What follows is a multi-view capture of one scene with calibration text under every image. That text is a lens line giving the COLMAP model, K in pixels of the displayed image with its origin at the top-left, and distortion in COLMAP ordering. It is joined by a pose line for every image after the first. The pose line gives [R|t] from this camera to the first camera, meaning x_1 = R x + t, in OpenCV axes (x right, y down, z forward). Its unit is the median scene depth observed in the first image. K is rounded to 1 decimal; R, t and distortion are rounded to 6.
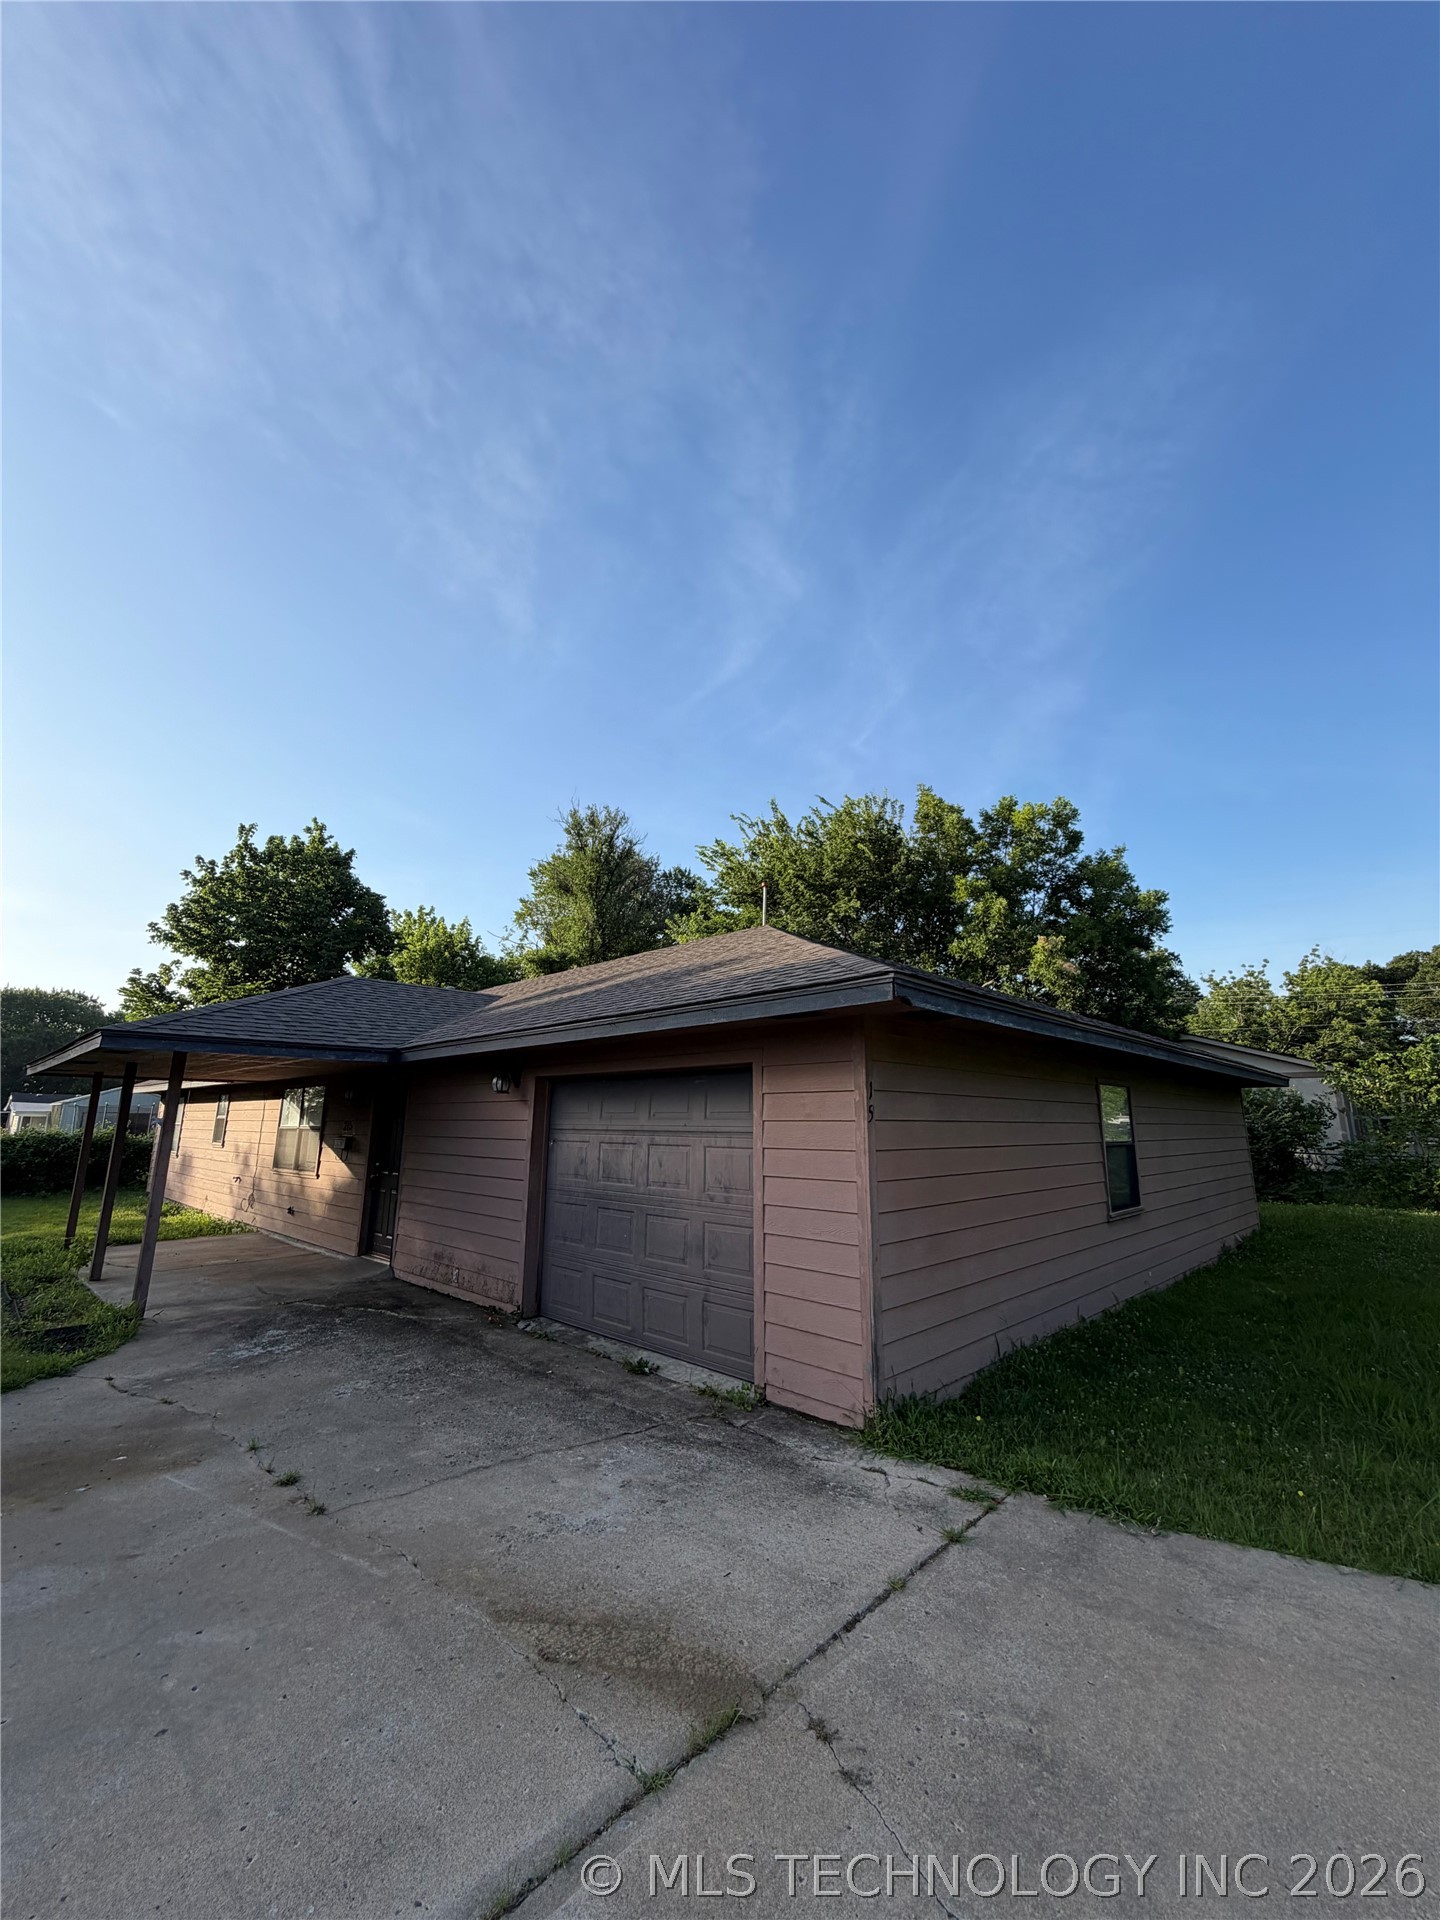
lens RADIAL K [[766.0, 0, 724.2], [0, 766.0, 942.8], [0, 0, 1]] dist [-0.000024, -0.000164]
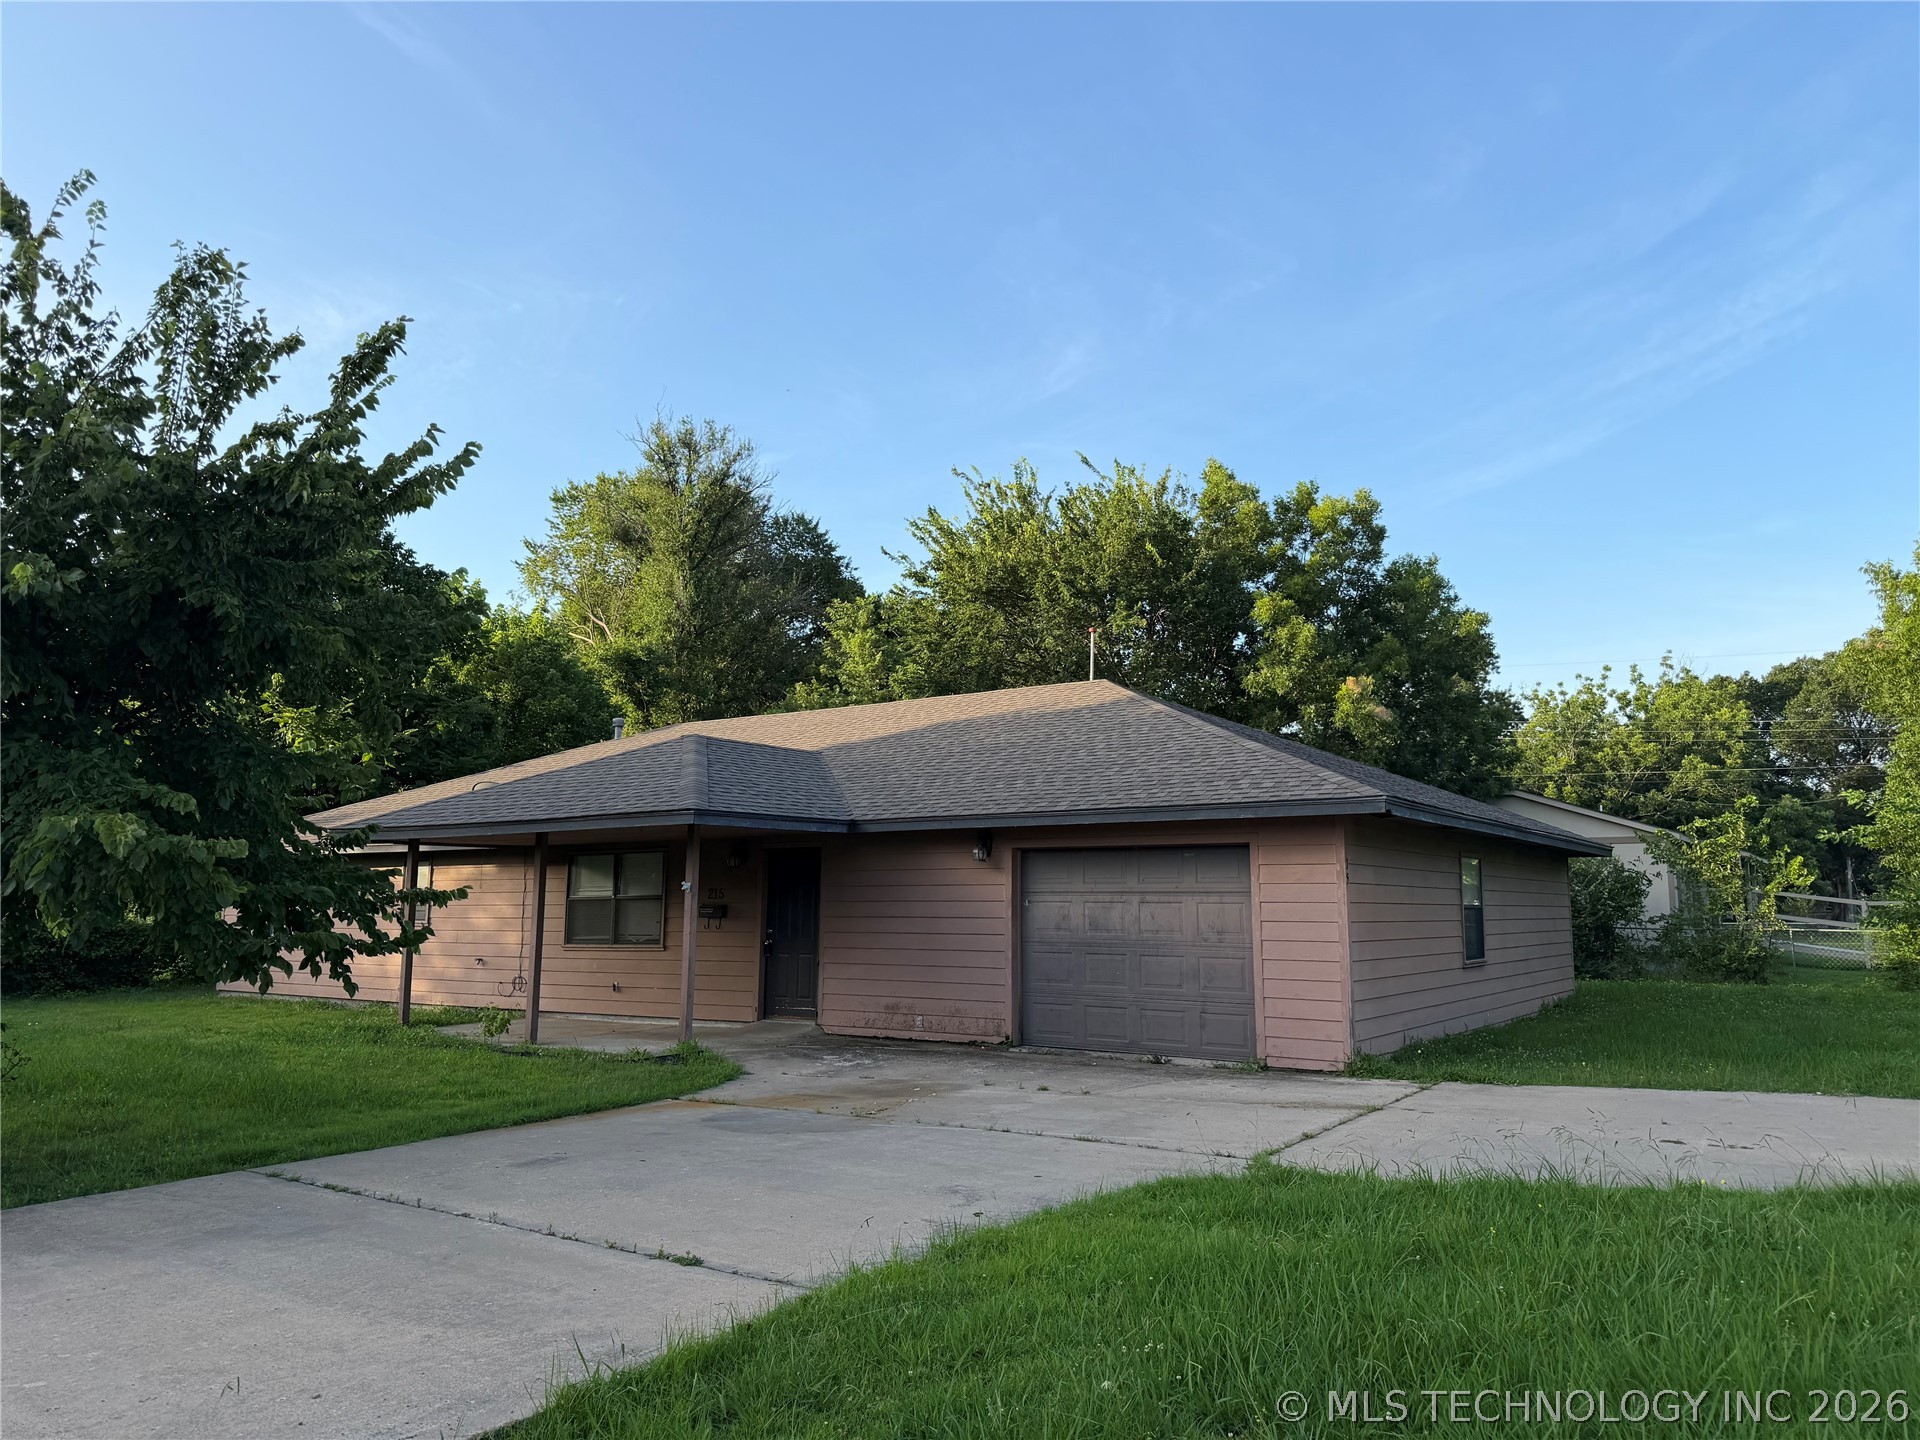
lens RADIAL K [[1338.7, 0, 978.4], [0, 1338.7, 715.7], [0, 0, 1]] dist [0.178893, -0.364405]
pose [[0.983268, 0.020980, 0.180953, -0.685814], [-0.037691, 0.995281, 0.089413, -0.210196], [-0.178223, -0.094737, 0.979419, -0.993596]]
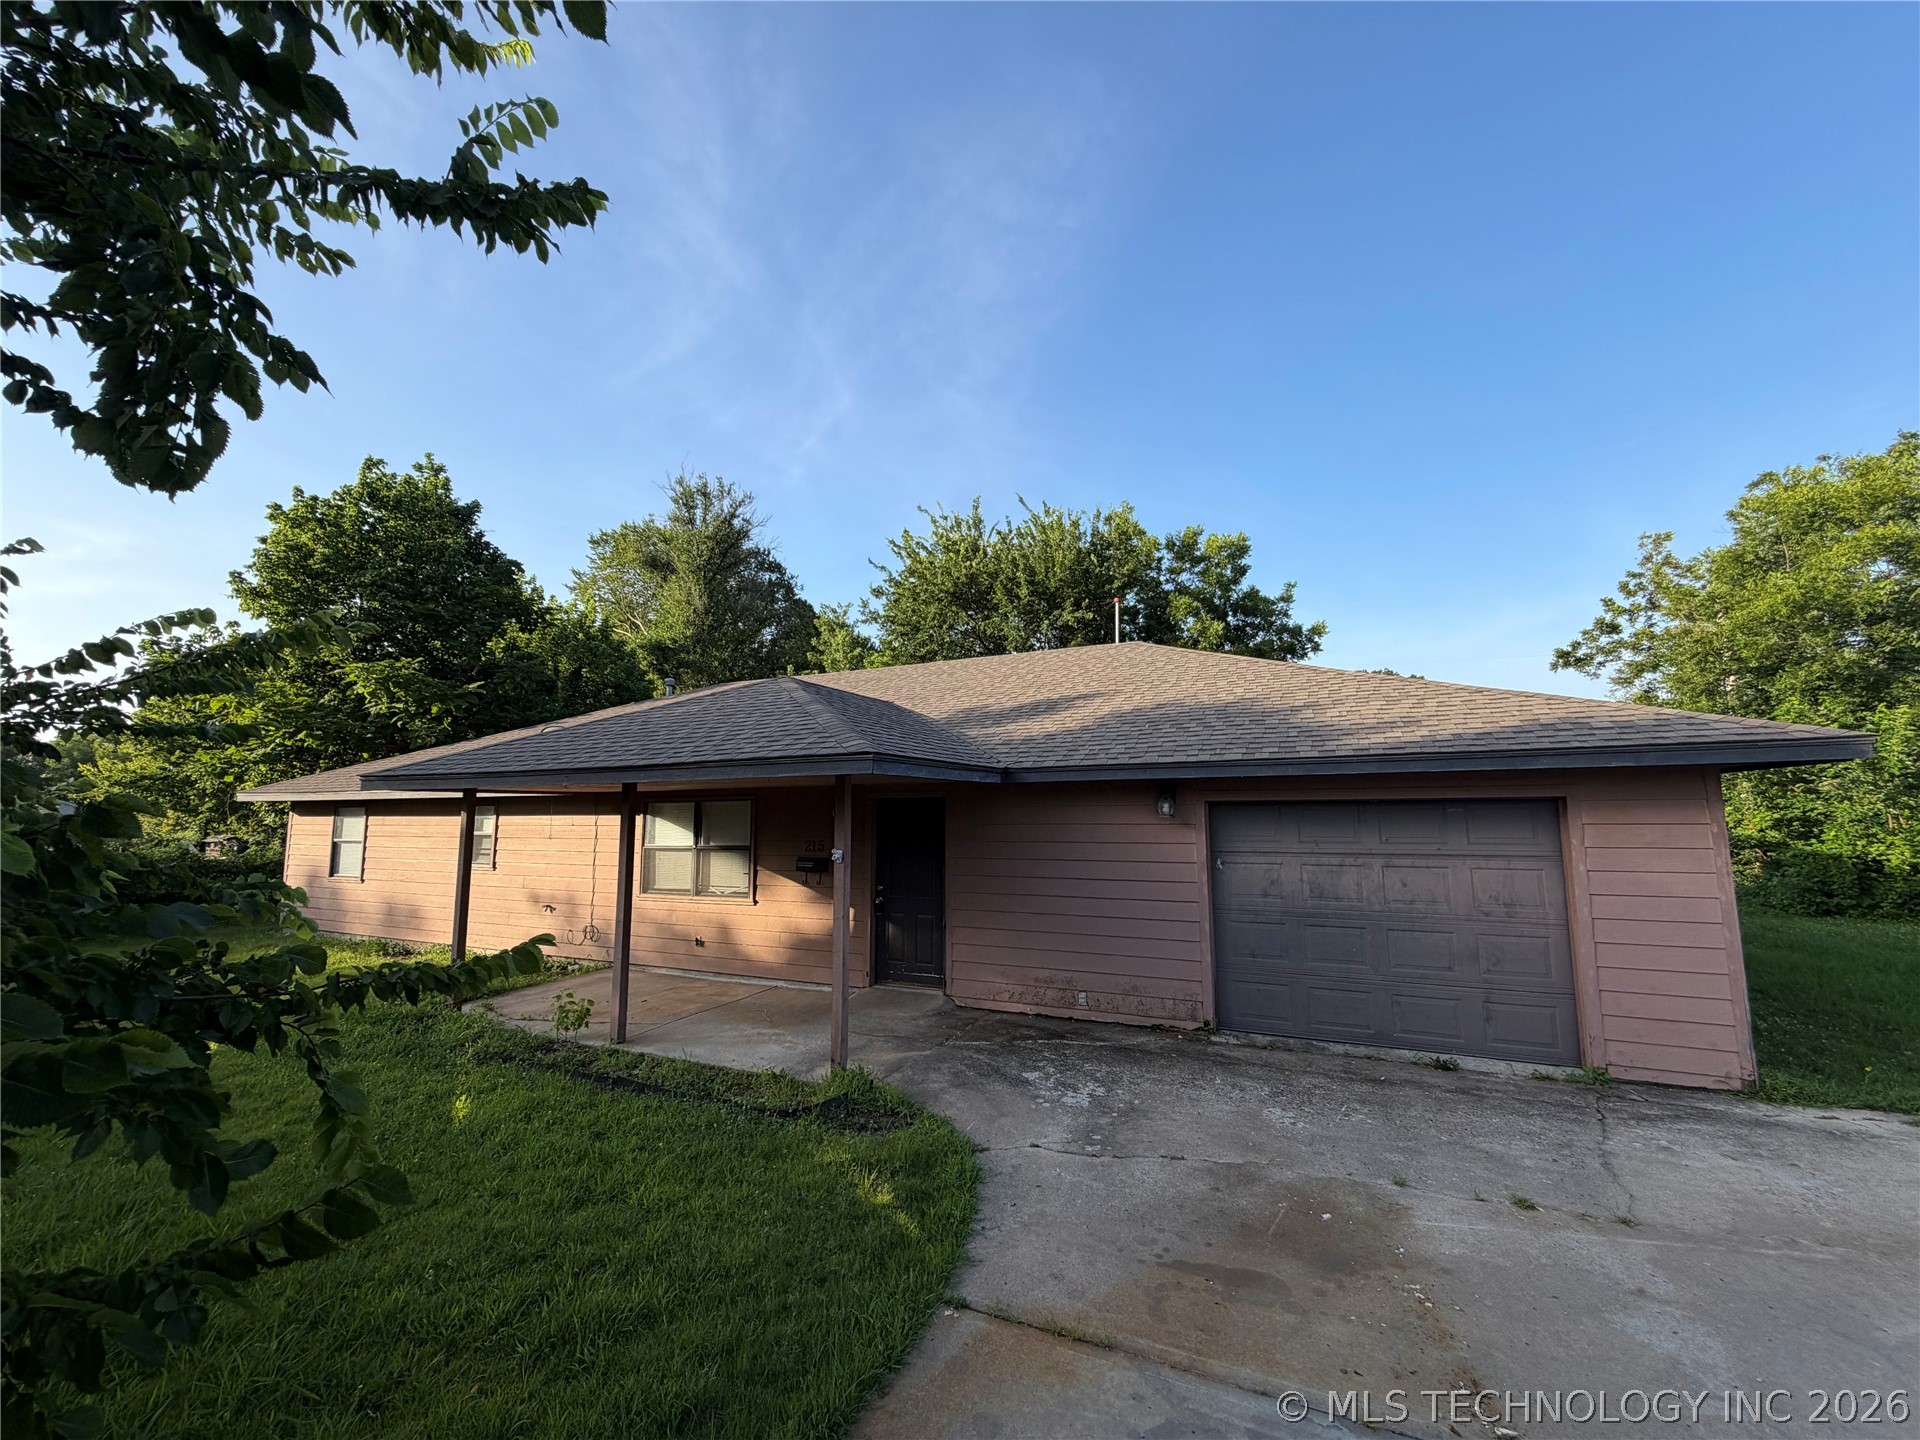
lens RADIAL K [[766.0, 0, 960.0], [0, 766.0, 720.0], [0, 0, 1]] dist [-0.000024, -0.000164]
pose [[0.944566, 0.030614, 0.326891, -0.897409], [-0.065394, 0.993237, 0.095941, -0.004092], [-0.321743, -0.111999, 0.940179, 0.181381]]
